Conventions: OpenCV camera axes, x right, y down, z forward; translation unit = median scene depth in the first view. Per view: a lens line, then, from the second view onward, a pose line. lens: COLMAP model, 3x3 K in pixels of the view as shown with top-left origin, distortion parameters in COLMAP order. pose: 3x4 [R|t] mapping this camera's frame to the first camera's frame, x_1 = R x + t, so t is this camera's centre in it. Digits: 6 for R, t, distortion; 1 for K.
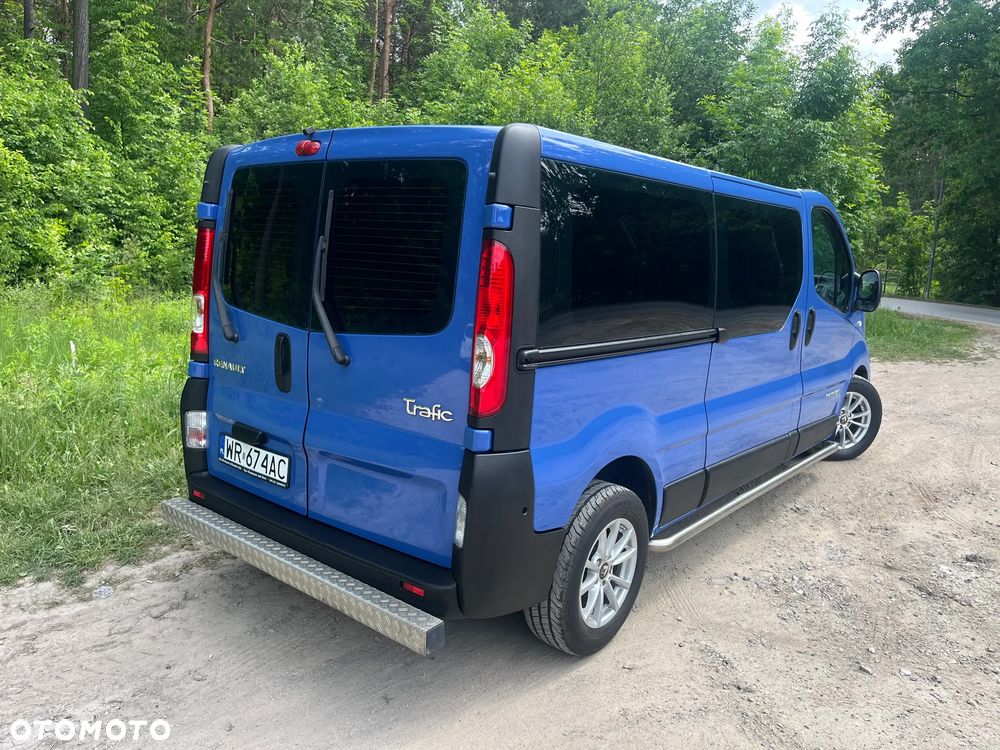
lens RADIAL K [[761.7, 0, 492.8], [0, 761.7, 367.2], [0, 0, 1]] dist [0.072770, -0.103123]
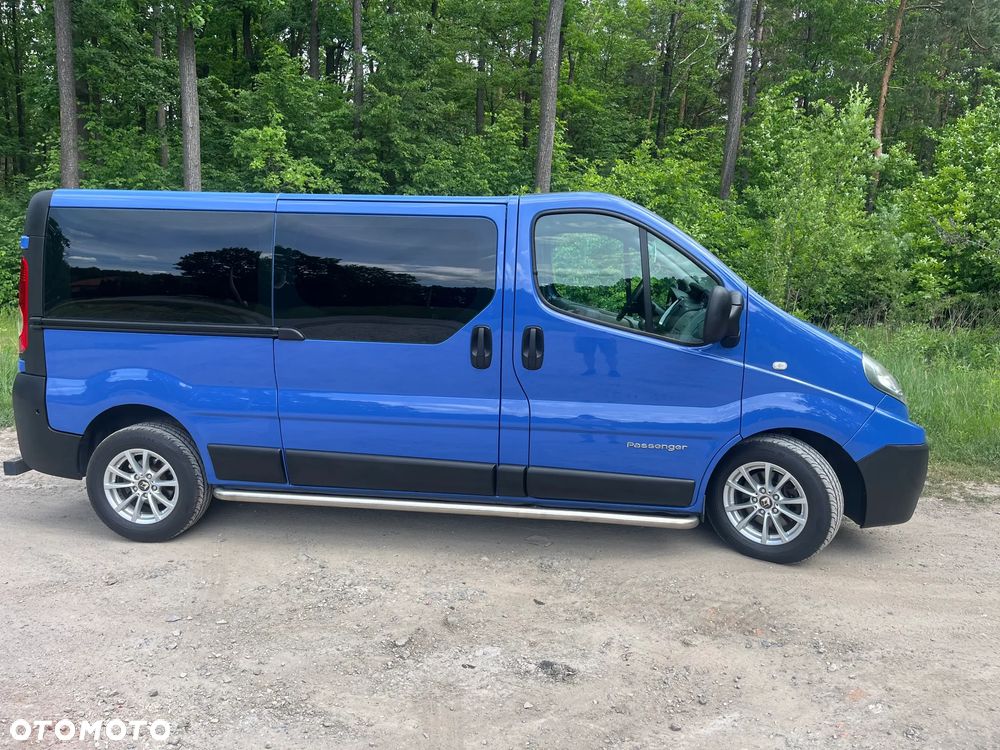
lens RADIAL K [[761.7, 0, 492.8], [0, 761.7, 367.2], [0, 0, 1]] dist [0.072770, -0.103123]
pose [[0.529495, 0.065373, -0.845790, 1.436021], [-0.132498, 0.991163, -0.006339, -0.024488], [0.837902, 0.115422, 0.533478, 0.644504]]
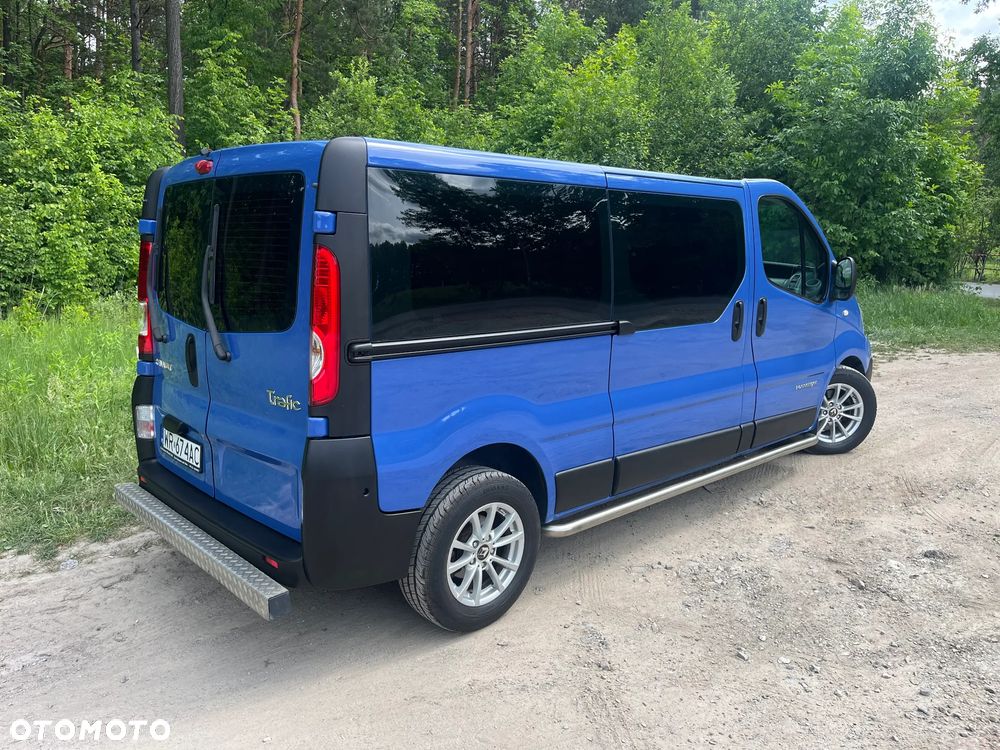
lens RADIAL K [[761.7, 0, 492.8], [0, 761.7, 367.2], [0, 0, 1]] dist [0.072770, -0.103123]
pose [[0.989576, -0.014602, -0.143270, 0.268812], [0.014459, 0.999893, -0.002040, 0.010929], [0.143285, -0.000053, 0.989682, -0.036168]]
